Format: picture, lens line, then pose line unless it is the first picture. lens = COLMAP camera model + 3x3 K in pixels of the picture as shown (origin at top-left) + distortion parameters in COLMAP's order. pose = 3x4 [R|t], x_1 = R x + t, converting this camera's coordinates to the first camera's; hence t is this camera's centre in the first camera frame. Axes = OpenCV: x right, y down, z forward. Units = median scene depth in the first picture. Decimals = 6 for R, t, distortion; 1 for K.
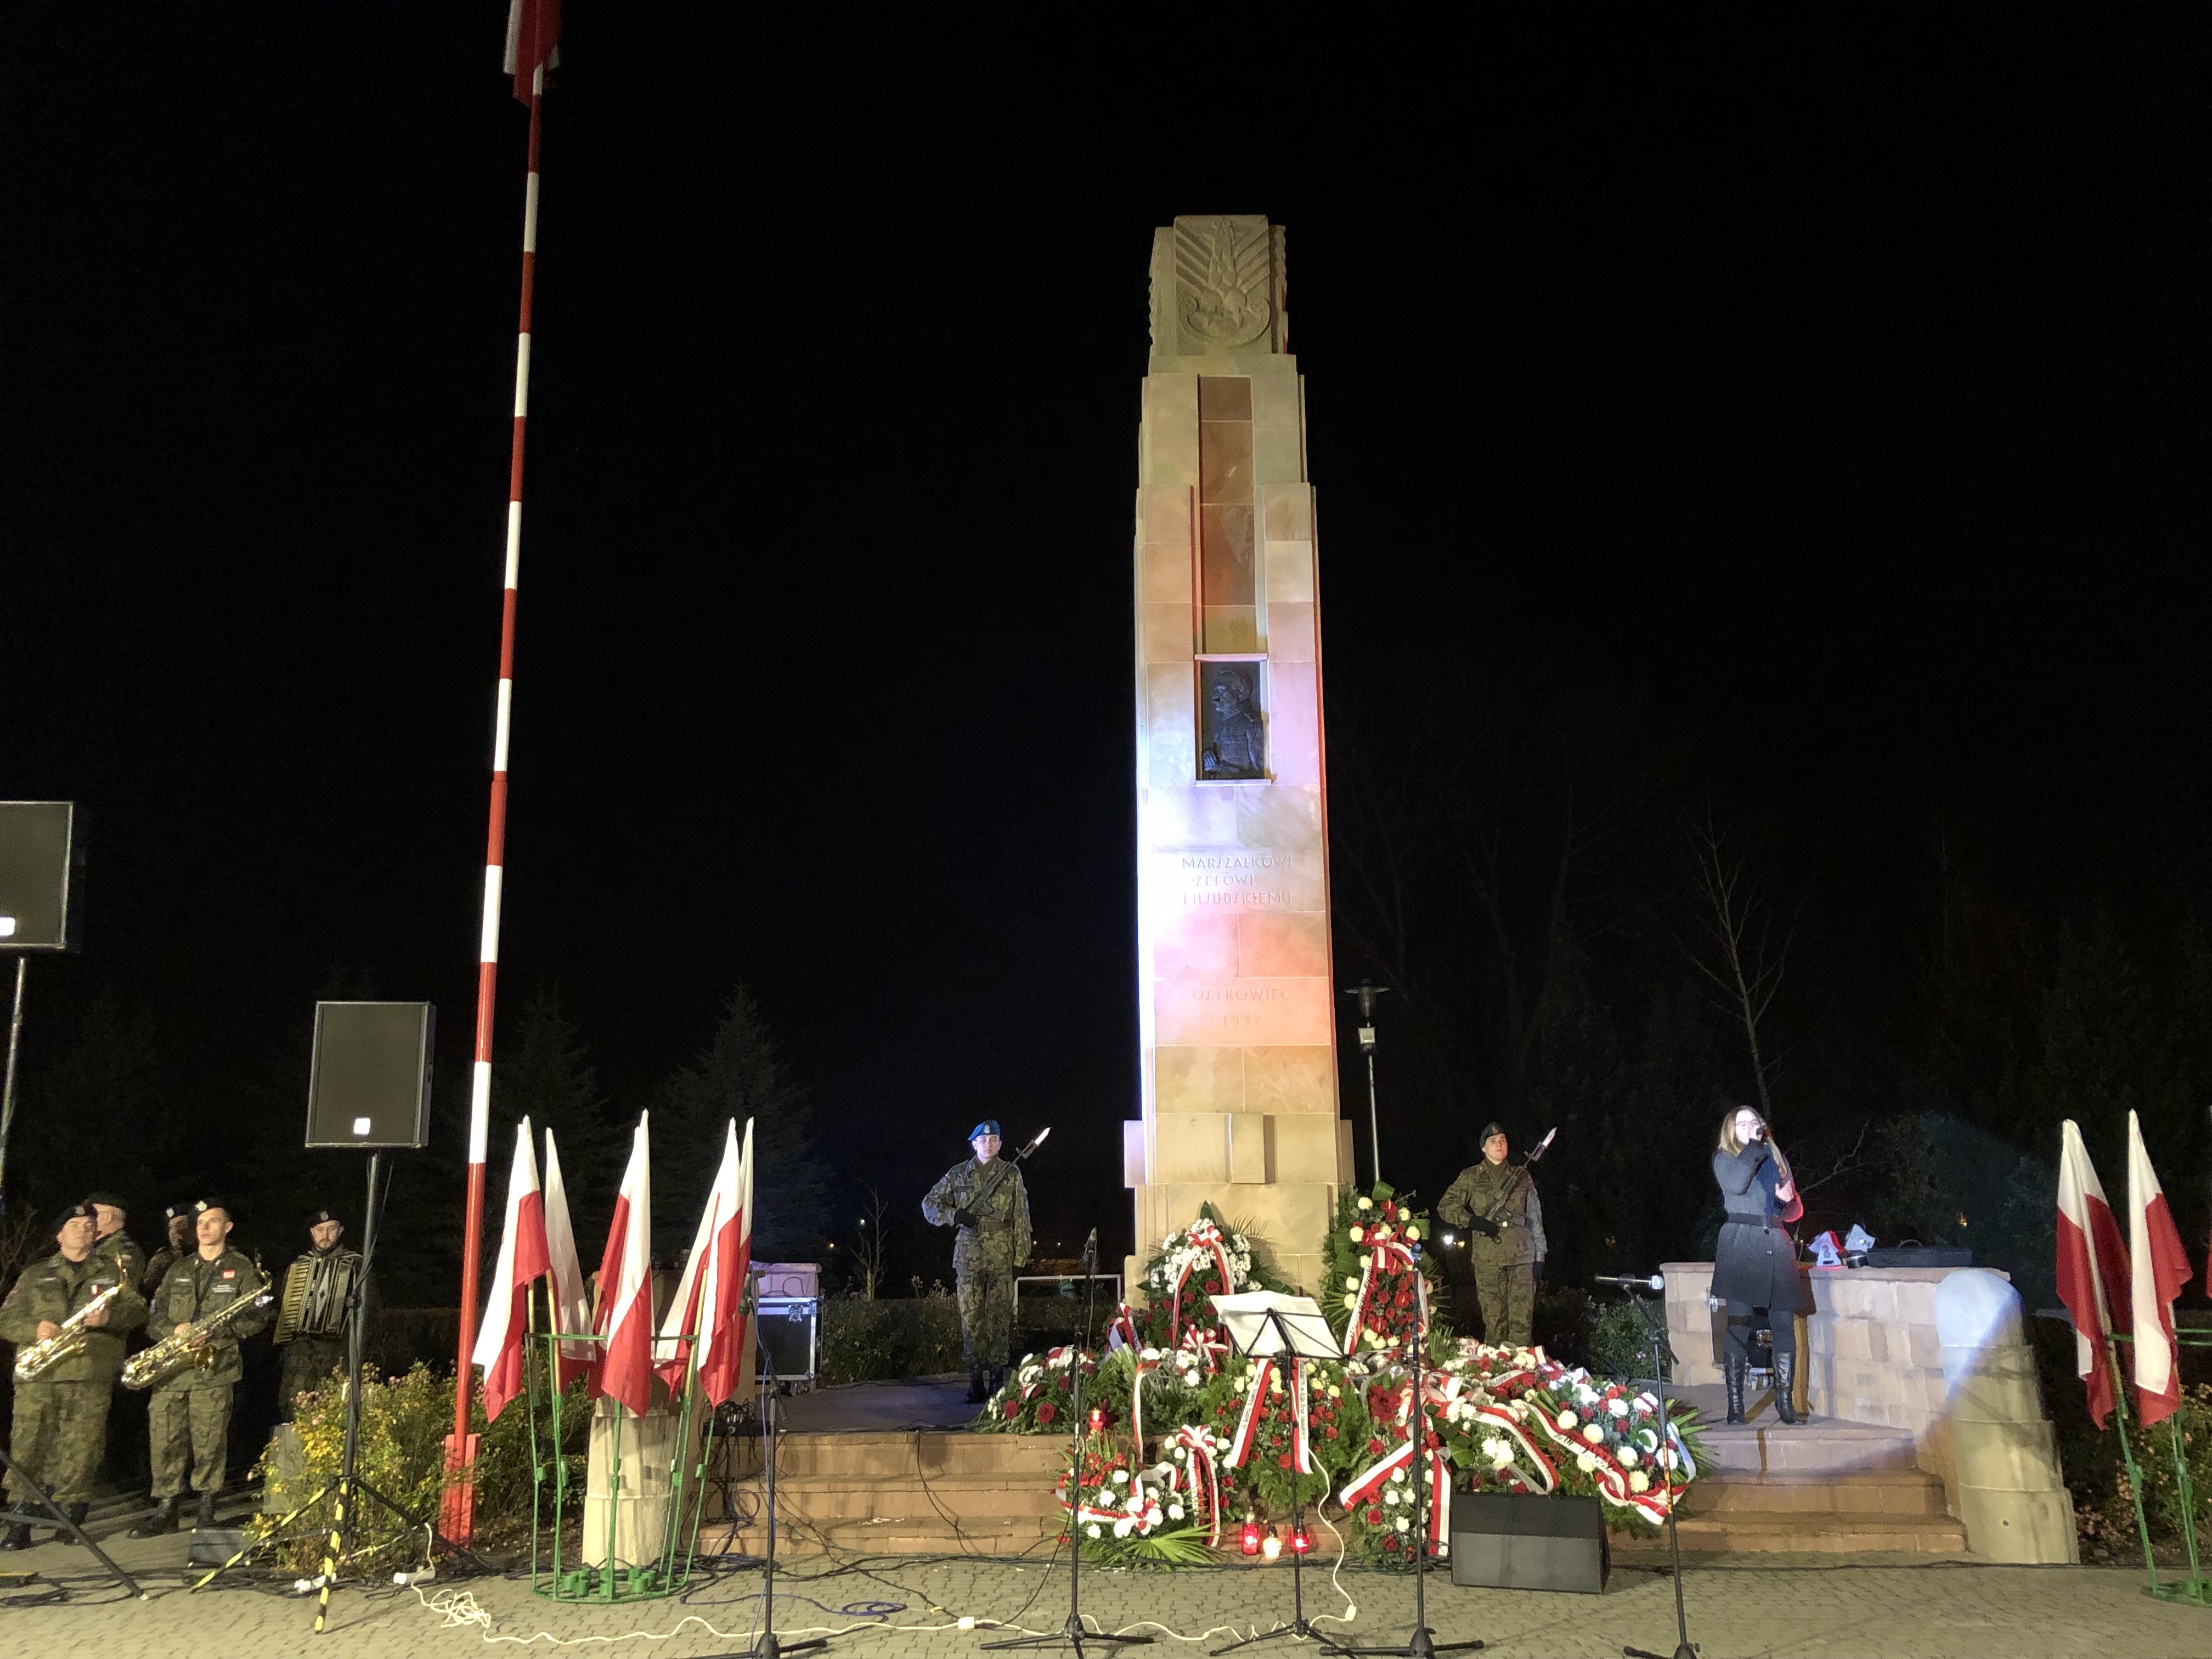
lens RADIAL K [[1809.2, 0, 1084.4], [0, 1809.2, 795.7], [0, 0, 1]] dist [0.049908, -0.066018]
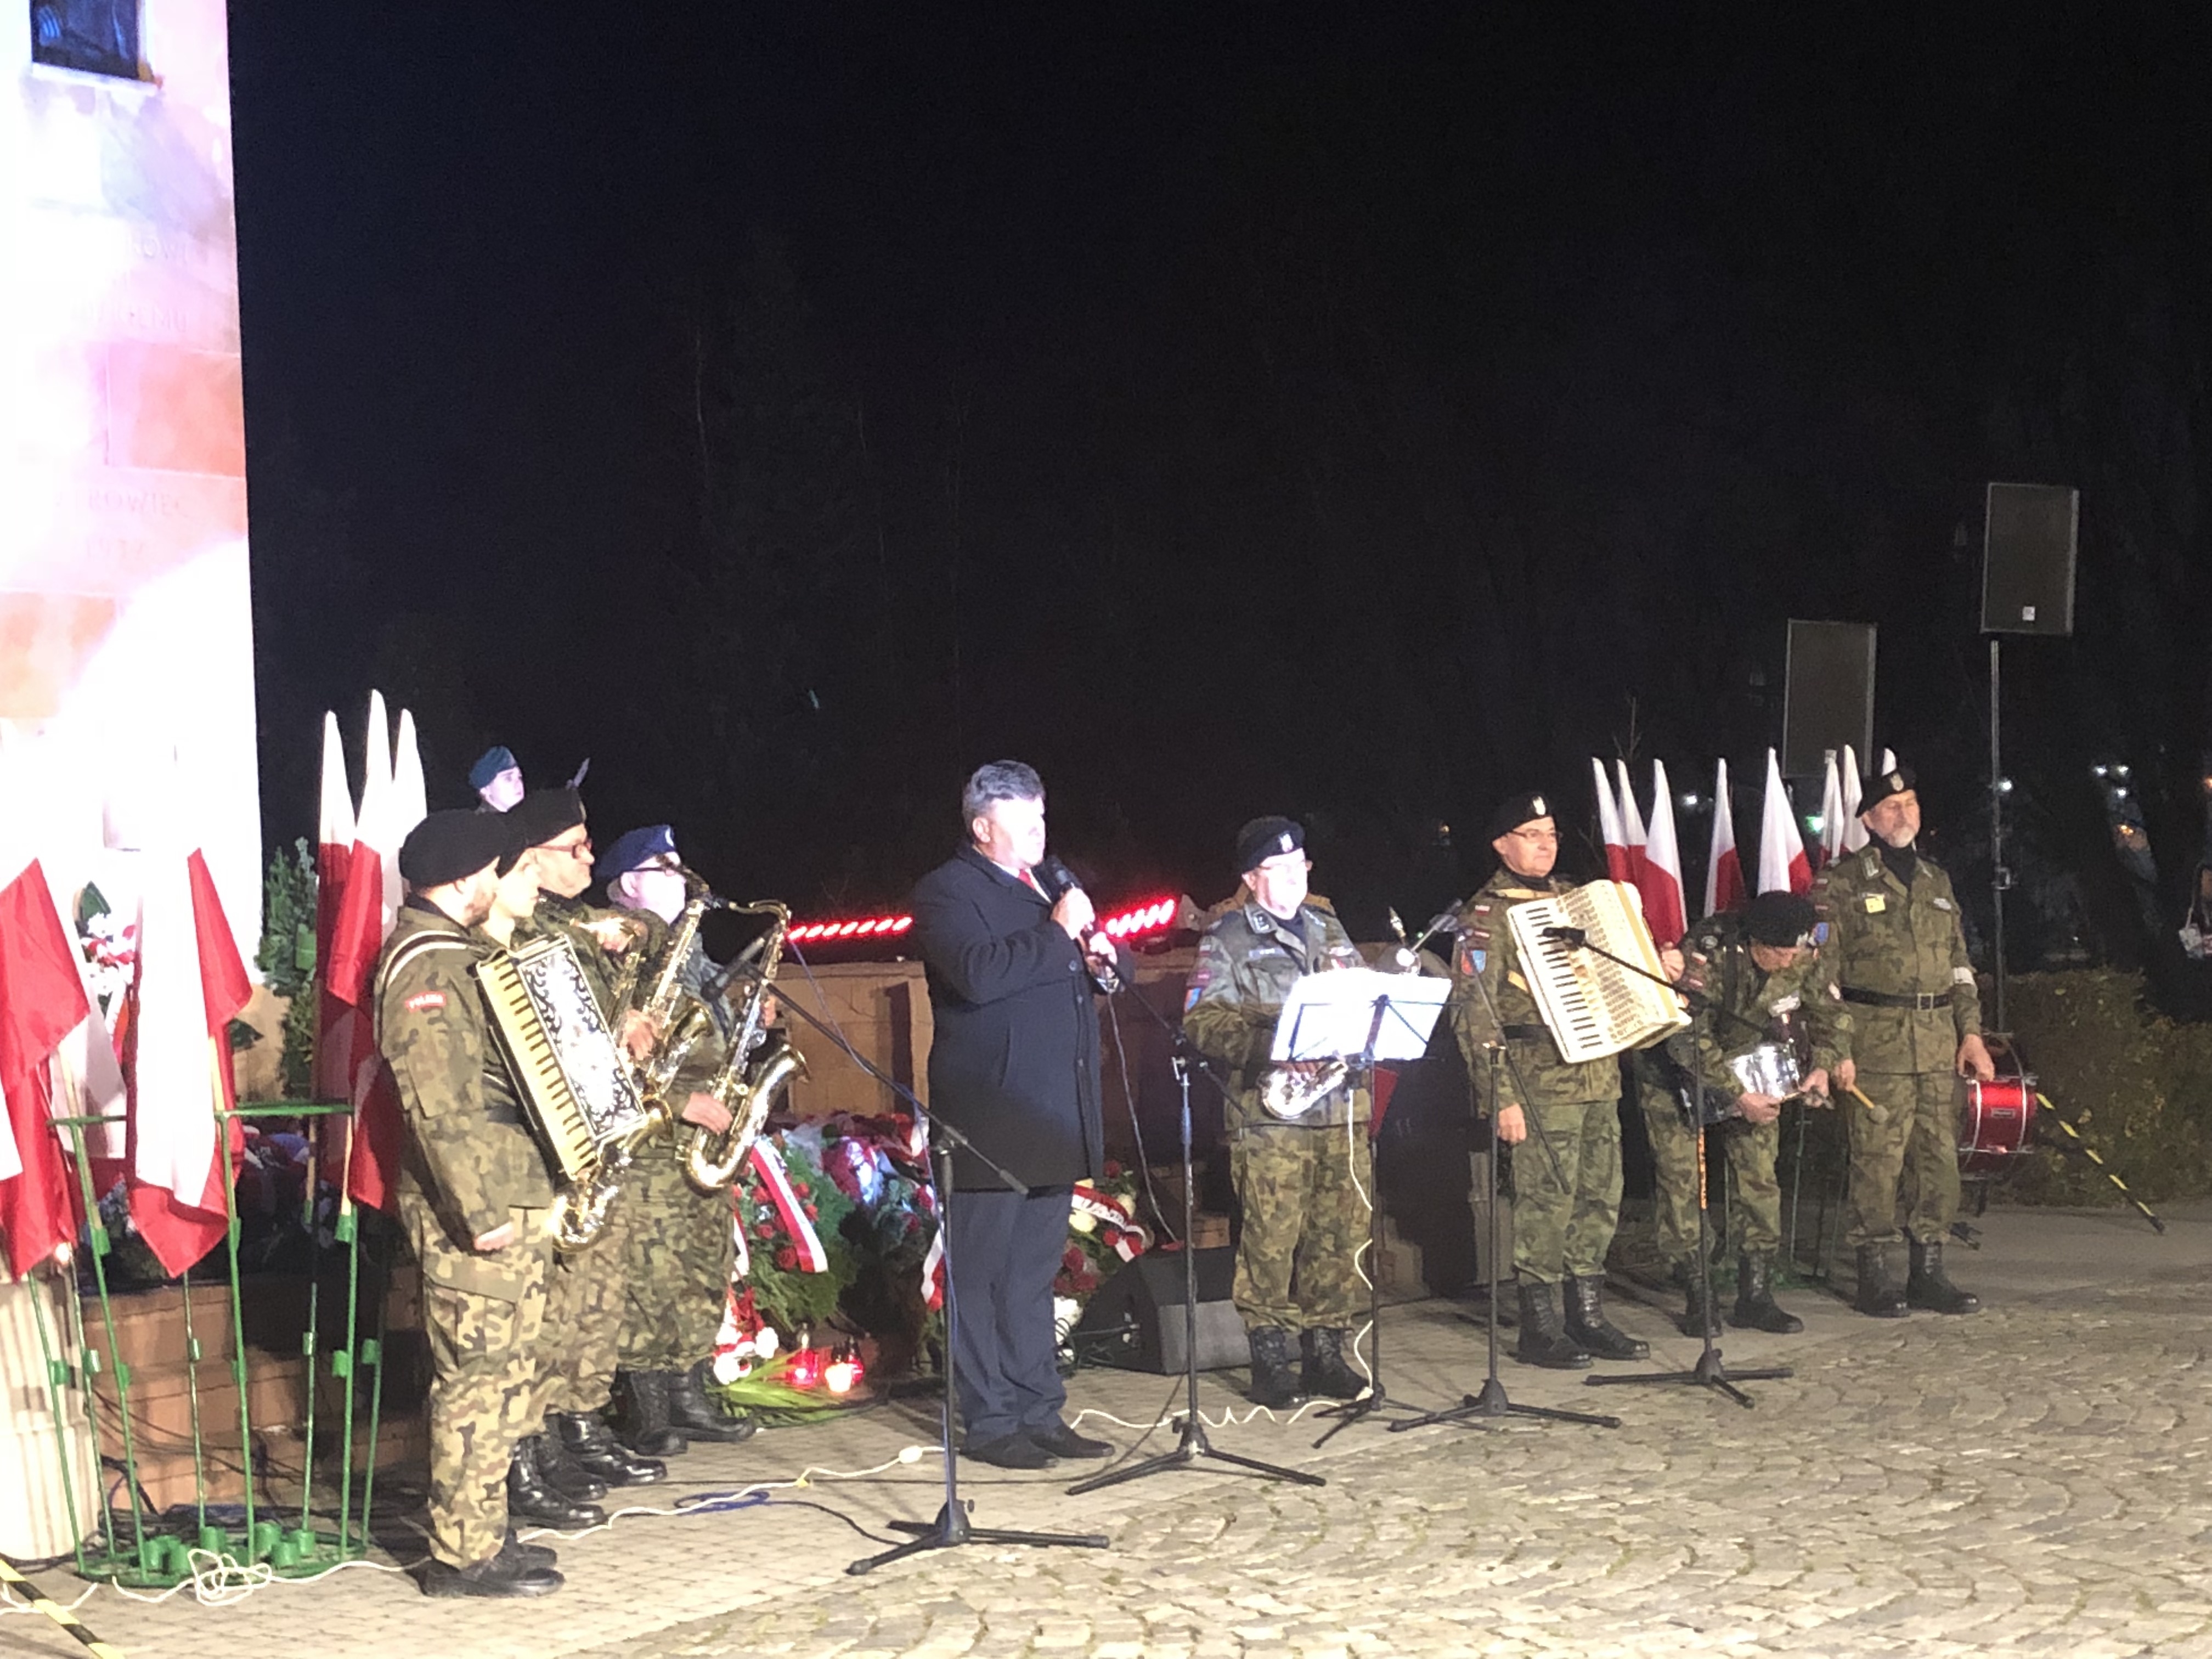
lens RADIAL K [[3694.5, 0, 1091.6], [0, 3694.5, 836.7], [0, 0, 1]] dist [0.125314, 0.000000]
pose [[0.606704, 0.003514, 0.794920, -0.641870], [-0.158208, 0.980519, 0.116414, 0.037978], [-0.779026, -0.196391, 0.595441, 0.126017]]
